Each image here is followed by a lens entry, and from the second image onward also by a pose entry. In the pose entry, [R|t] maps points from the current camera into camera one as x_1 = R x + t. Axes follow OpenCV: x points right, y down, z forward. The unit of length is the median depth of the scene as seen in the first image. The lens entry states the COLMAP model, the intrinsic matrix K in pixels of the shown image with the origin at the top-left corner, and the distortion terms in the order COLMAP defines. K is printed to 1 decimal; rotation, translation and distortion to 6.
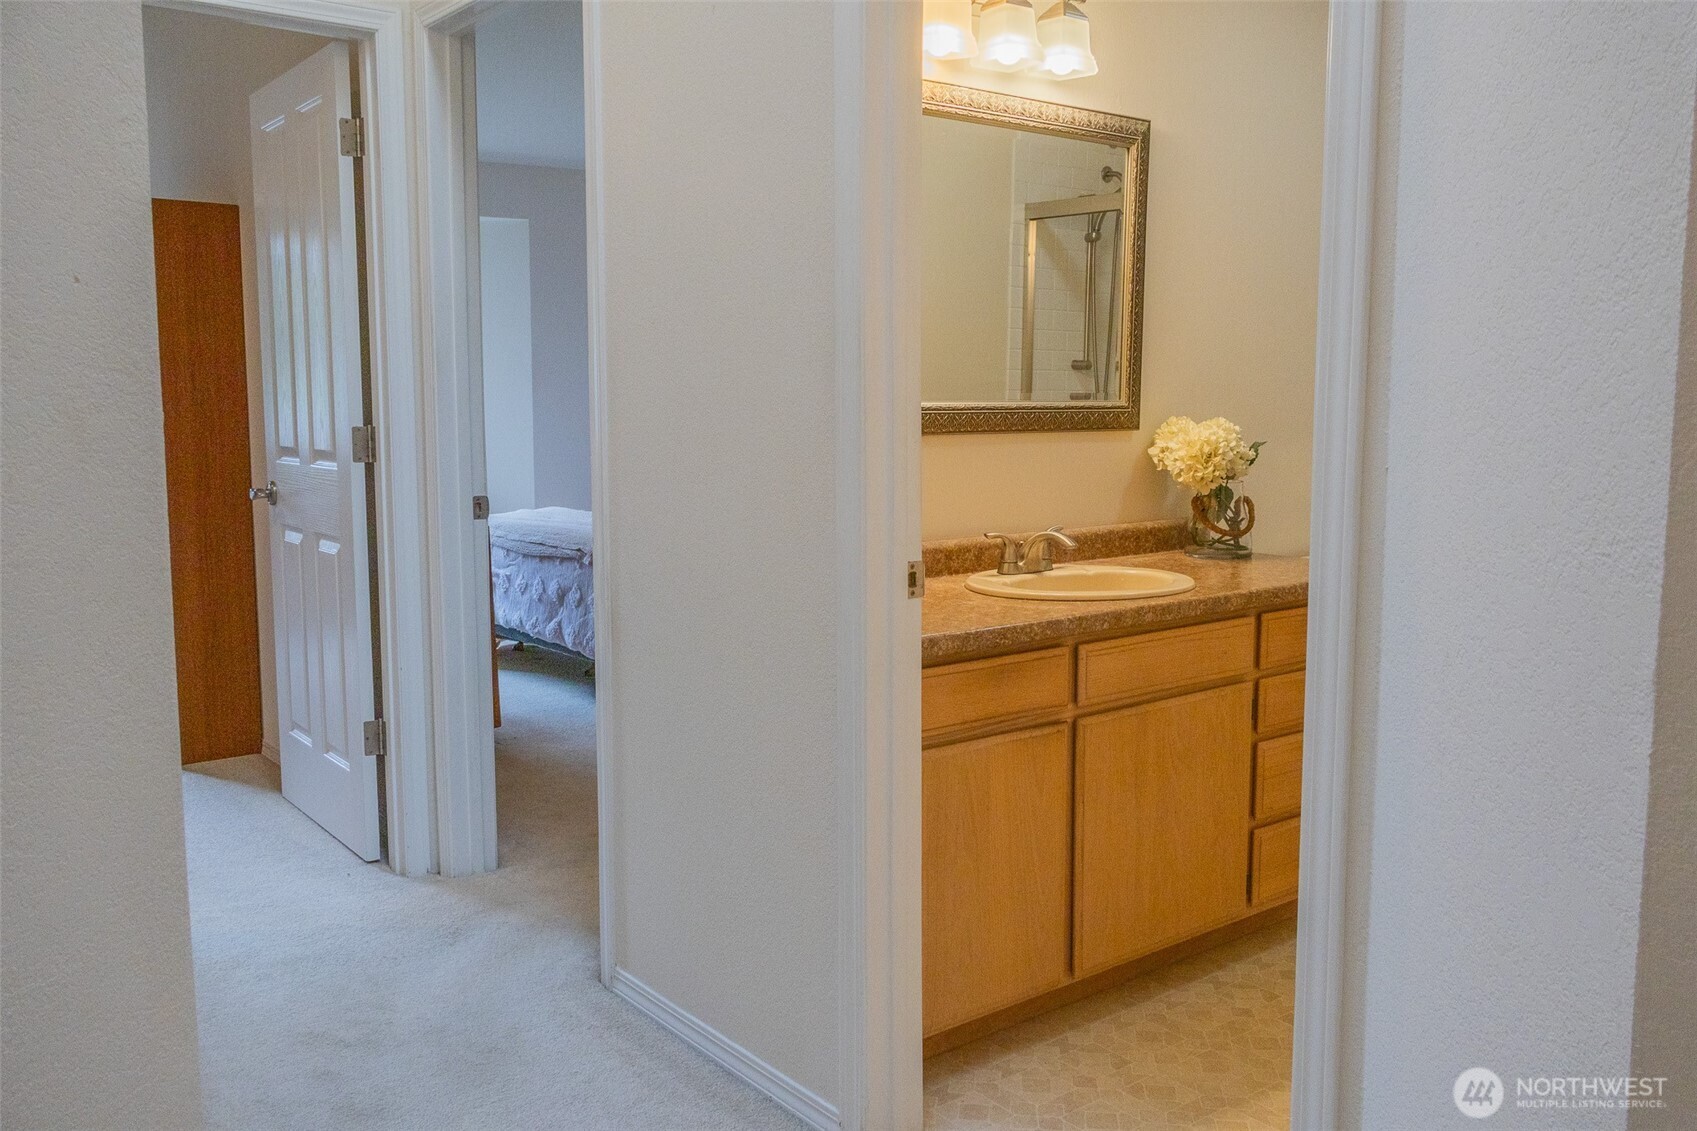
lens RADIAL K [[1377.0, 0, 844.5], [0, 1377.0, 529.1], [0, 0, 1]] dist [0.096082, 0.000368]
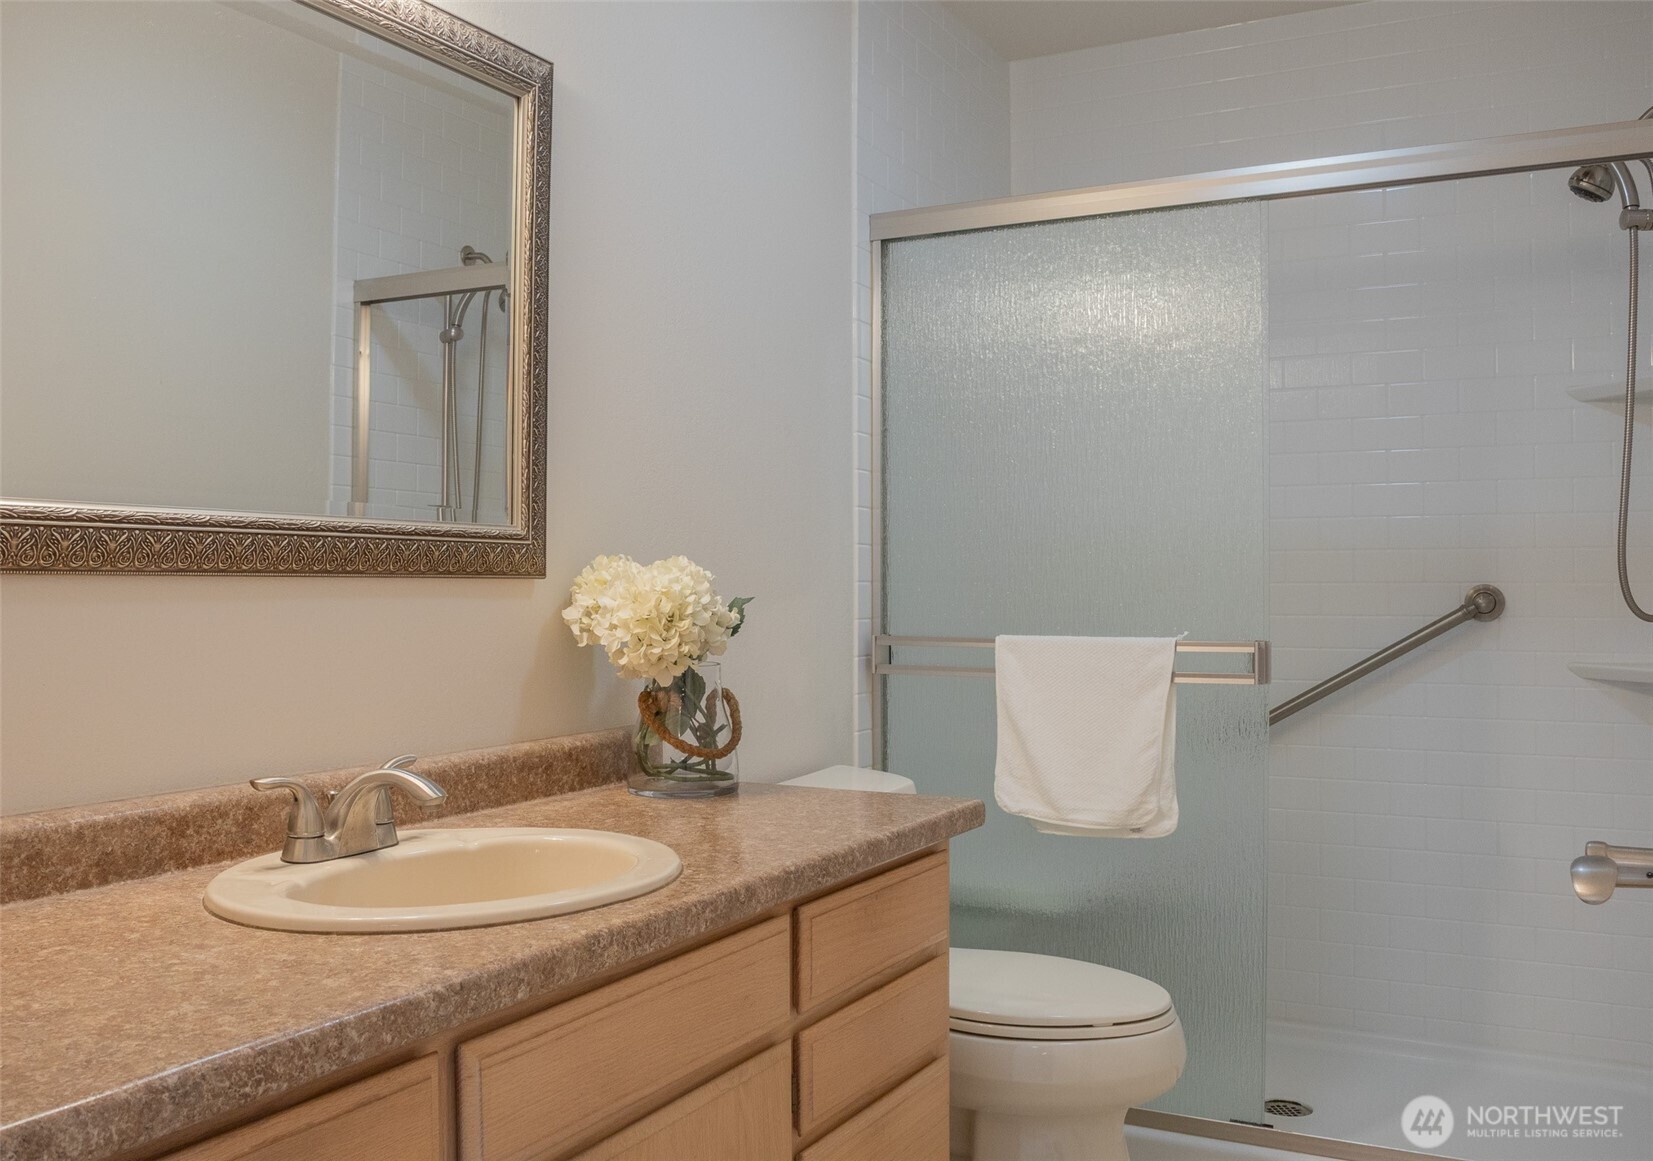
lens RADIAL K [[1486.6, 0, 826.5], [0, 1486.6, 580.5], [0, 0, 1]] dist [-0.109288, -0.002605]
pose [[0.909605, -0.001278, 0.415471, 0.065762], [0.044156, 0.994629, -0.093613, -0.008197], [-0.413120, 0.103496, 0.904776, 0.409774]]
